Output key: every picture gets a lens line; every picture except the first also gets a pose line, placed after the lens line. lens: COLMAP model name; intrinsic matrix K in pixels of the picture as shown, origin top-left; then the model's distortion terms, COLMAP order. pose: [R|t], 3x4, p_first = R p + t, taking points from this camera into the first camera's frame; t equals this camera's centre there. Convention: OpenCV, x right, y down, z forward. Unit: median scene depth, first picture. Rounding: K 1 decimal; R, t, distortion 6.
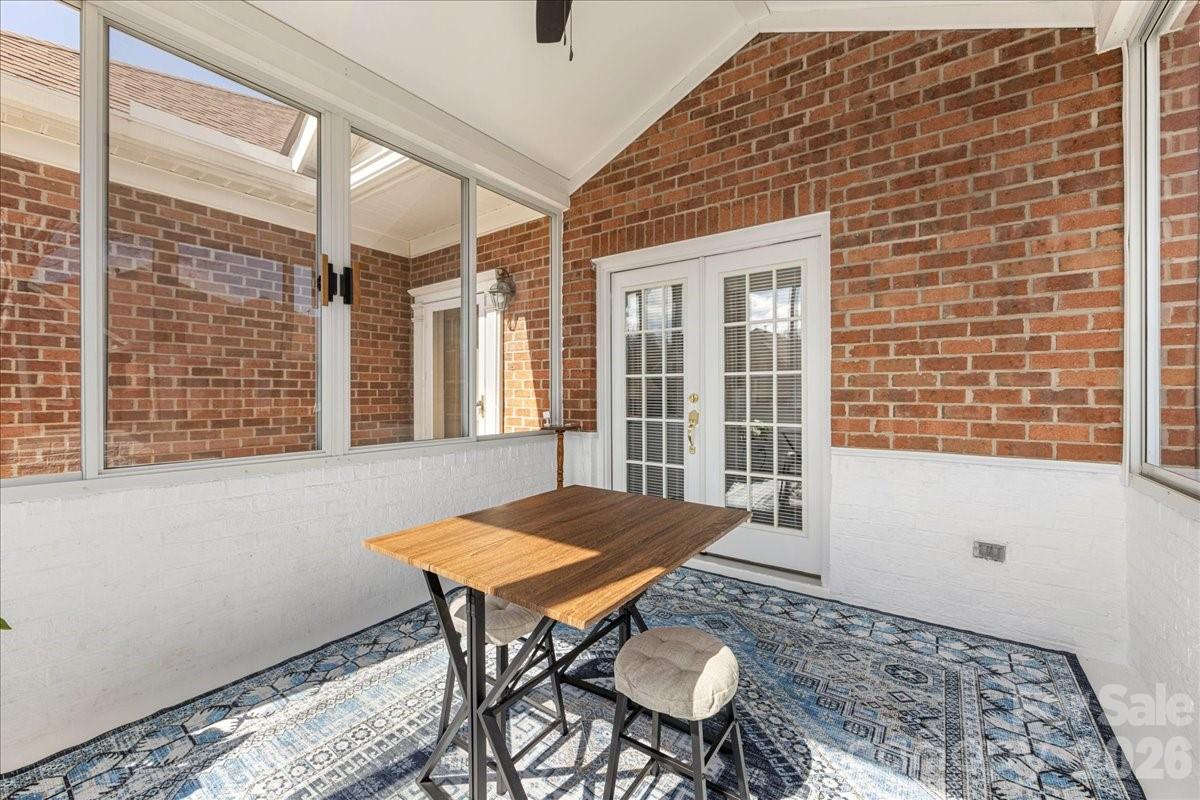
lens RADIAL K [[474.9, 0, 602.6], [0, 474.9, 389.6], [0, 0, 1]] dist [-0.002083, -0.000402]
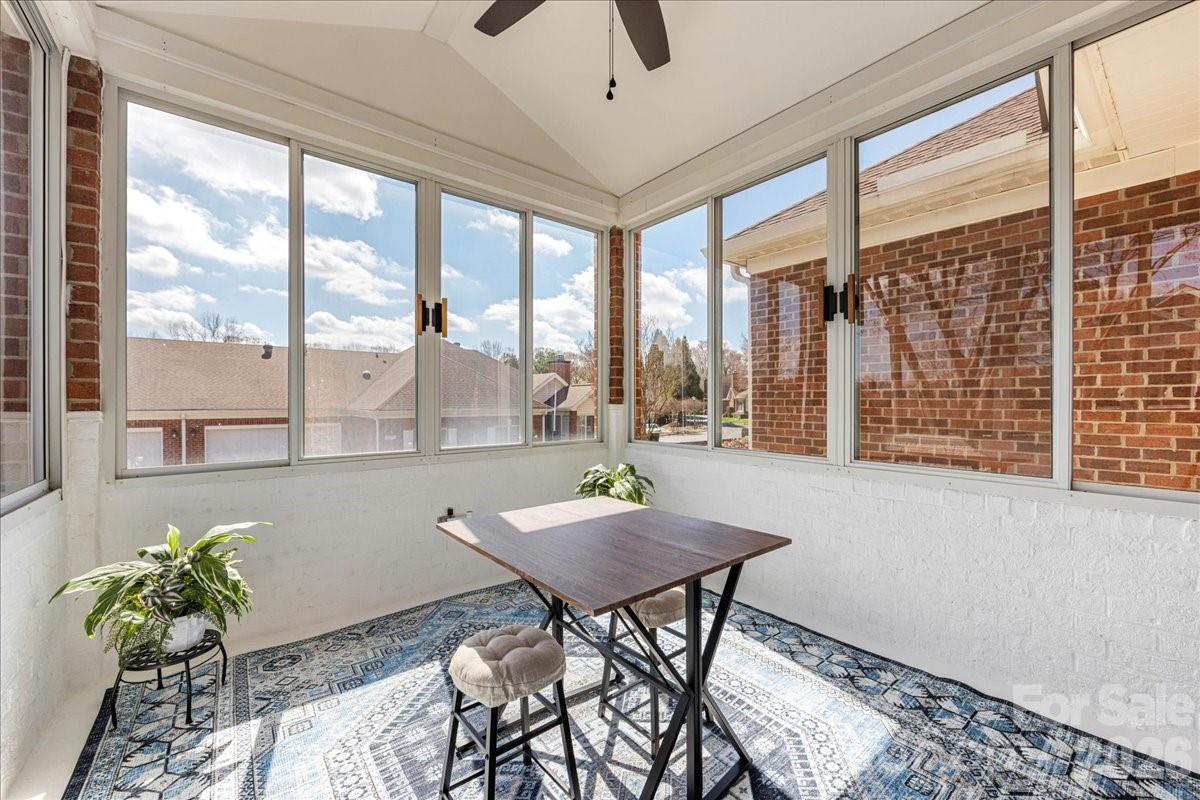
lens RADIAL K [[474.9, 0, 595.6], [0, 474.9, 404.8], [0, 0, 1]] dist [-0.002083, -0.000402]
pose [[-0.270162, 0.009408, -0.962769, 0.547218], [0.002159, 0.999956, 0.009166, -0.003464], [0.962813, 0.000397, -0.270170, 0.713353]]
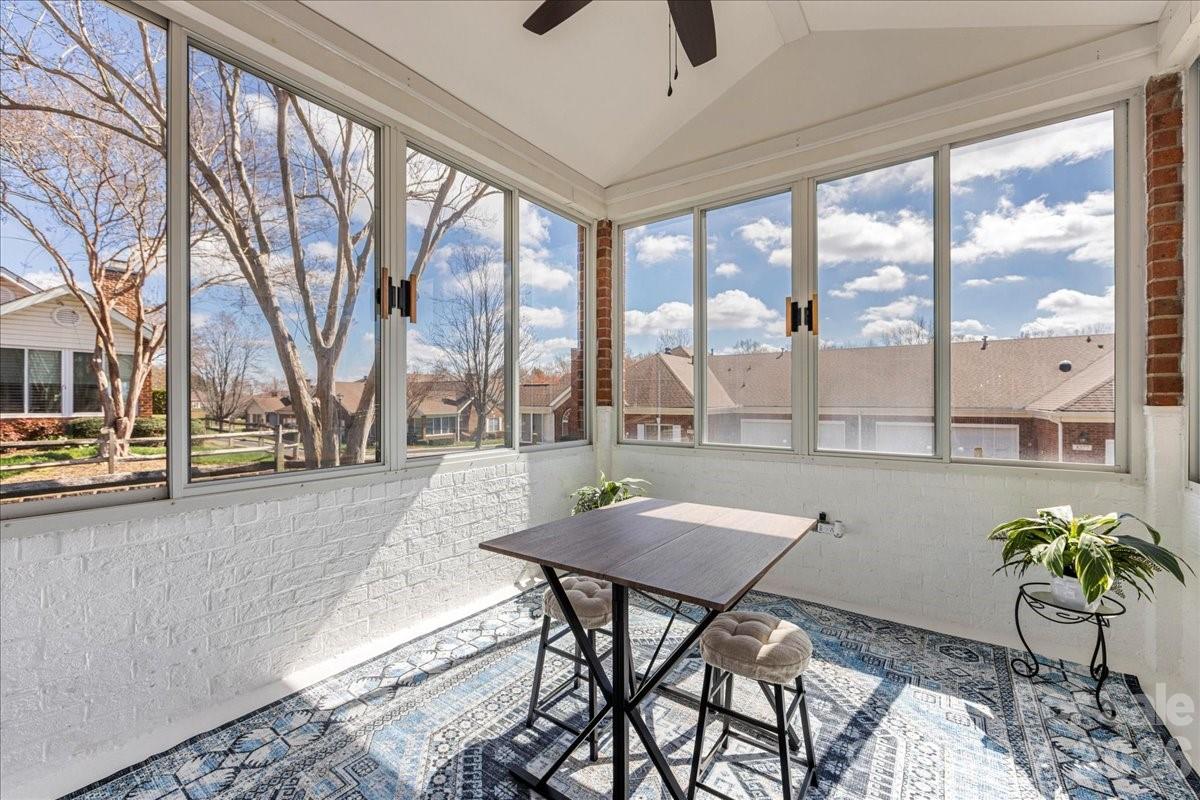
lens RADIAL K [[474.9, 0, 597.1], [0, 474.9, 402.1], [0, 0, 1]] dist [-0.002083, -0.000402]
pose [[-0.999974, 0.005519, -0.004669, 0.056489], [0.005515, 0.999984, 0.000969, -0.002069], [0.004674, 0.000943, -0.999989, 1.160275]]
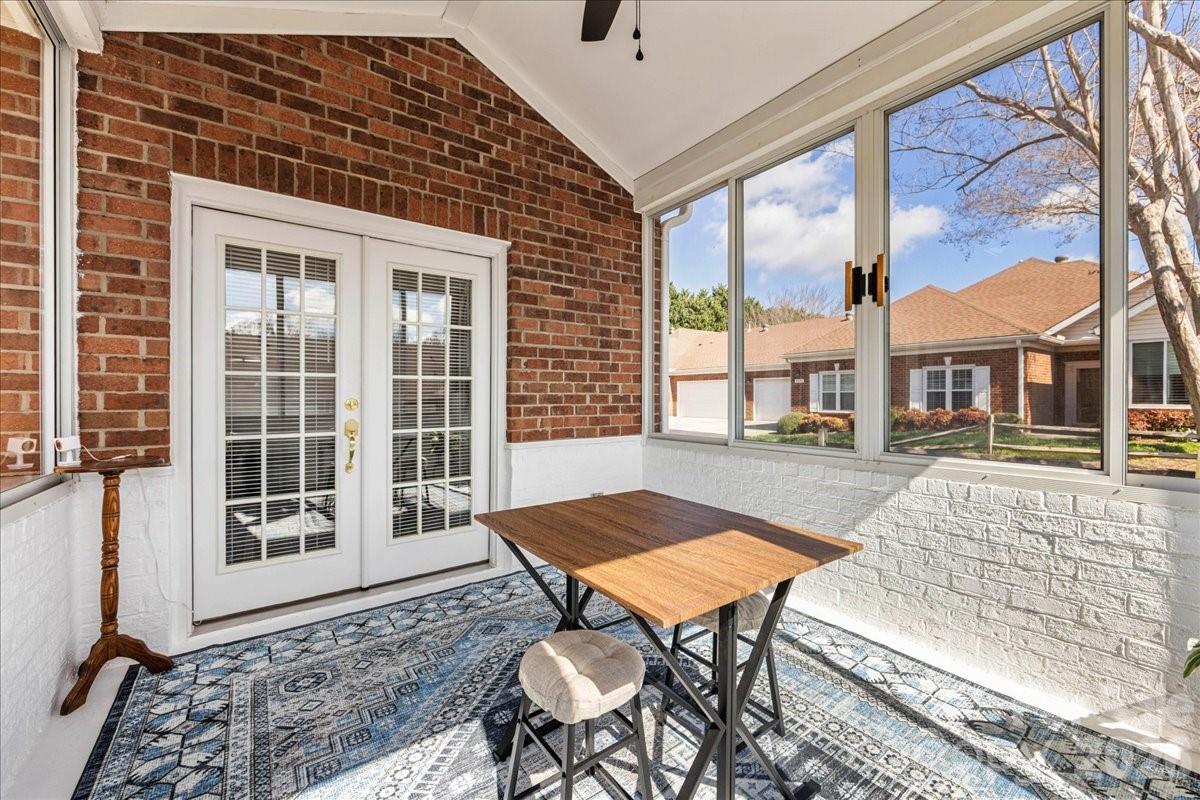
lens RADIAL K [[474.9, 0, 604.8], [0, 474.9, 398.3], [0, 0, 1]] dist [-0.002083, -0.000402]
pose [[0.303370, -0.000588, 0.952873, -0.579708], [0.001668, 0.999999, 0.000086, 0.009601], [-0.952871, 0.001564, 0.303371, 0.432021]]
